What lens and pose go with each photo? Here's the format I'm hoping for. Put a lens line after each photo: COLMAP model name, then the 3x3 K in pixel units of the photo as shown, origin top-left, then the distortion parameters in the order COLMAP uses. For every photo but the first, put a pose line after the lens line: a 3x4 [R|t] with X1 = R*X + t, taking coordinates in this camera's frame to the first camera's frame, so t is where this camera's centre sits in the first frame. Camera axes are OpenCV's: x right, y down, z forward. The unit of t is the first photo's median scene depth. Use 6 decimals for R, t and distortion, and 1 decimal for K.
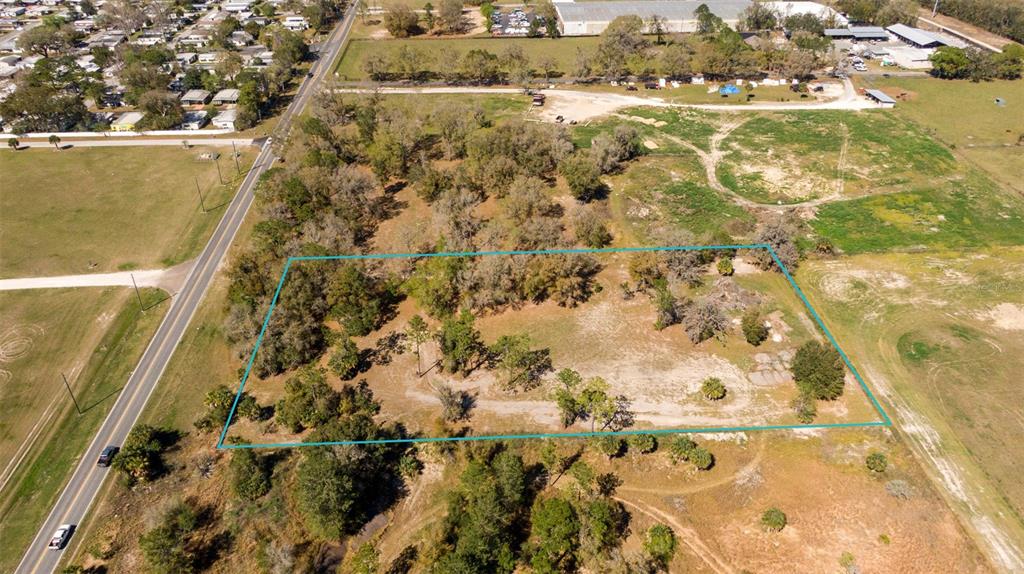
lens RADIAL K [[723.0, 0, 512.6], [0, 723.0, 293.4], [0, 0, 1]] dist [0.012356, -0.030756]
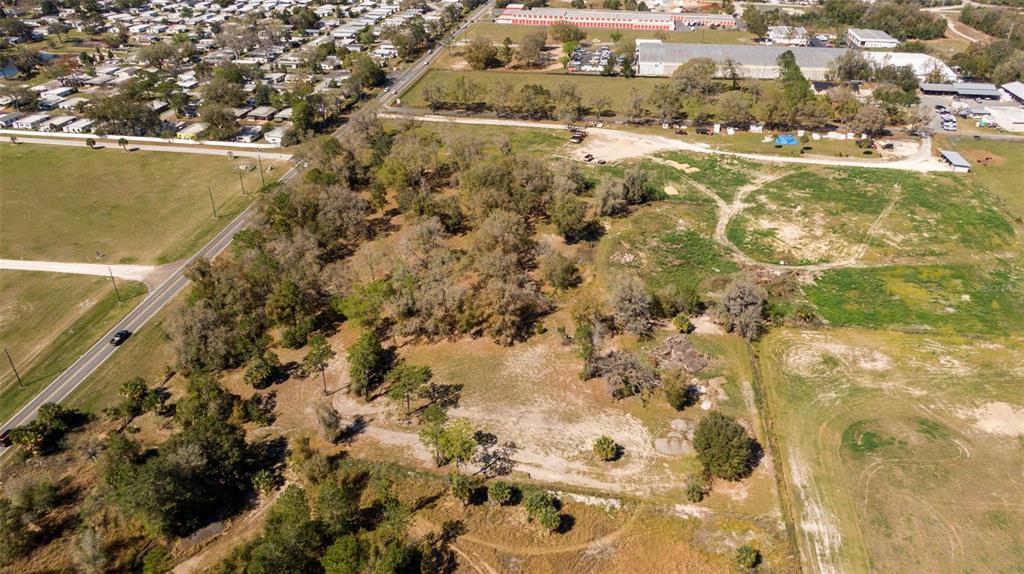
lens RADIAL K [[723.0, 0, 512.6], [0, 723.0, 293.4], [0, 0, 1]] dist [0.012356, -0.030756]
pose [[0.976686, 0.107466, -0.185837, 0.178967], [-0.115650, 0.992717, -0.033744, -0.013223], [0.180858, 0.054449, 0.982001, 0.026759]]
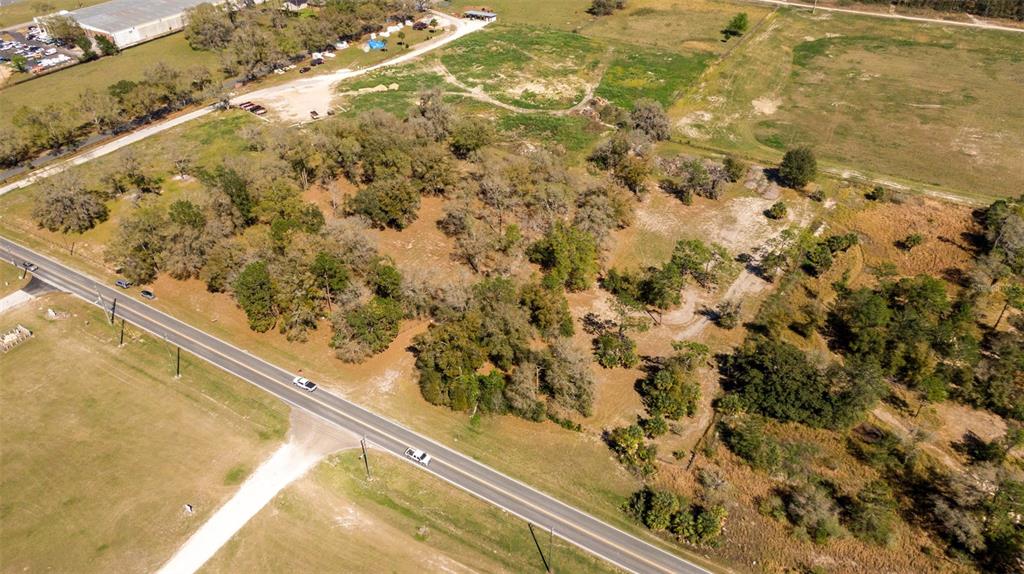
lens RADIAL K [[724.8, 0, 512.0], [0, 724.8, 287.0], [0, 0, 1]] dist [0.036790, -0.090808]
pose [[0.560483, -0.484460, 0.671683, -0.557652], [0.461442, 0.856170, 0.232475, -0.165335], [-0.687699, 0.179644, 0.703419, 0.238017]]
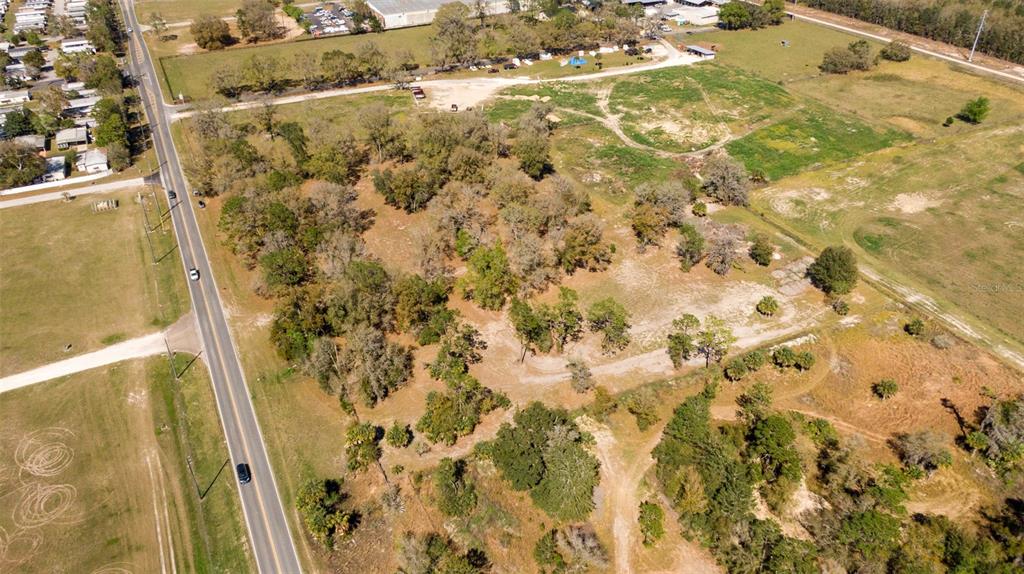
lens RADIAL K [[723.0, 0, 512.6], [0, 723.0, 293.4], [0, 0, 1]] dist [0.012356, -0.030756]
pose [[0.917290, -0.224279, 0.329057, -0.271605], [0.220666, 0.974127, 0.048811, -0.019980], [-0.331491, 0.027838, 0.943048, 0.024119]]
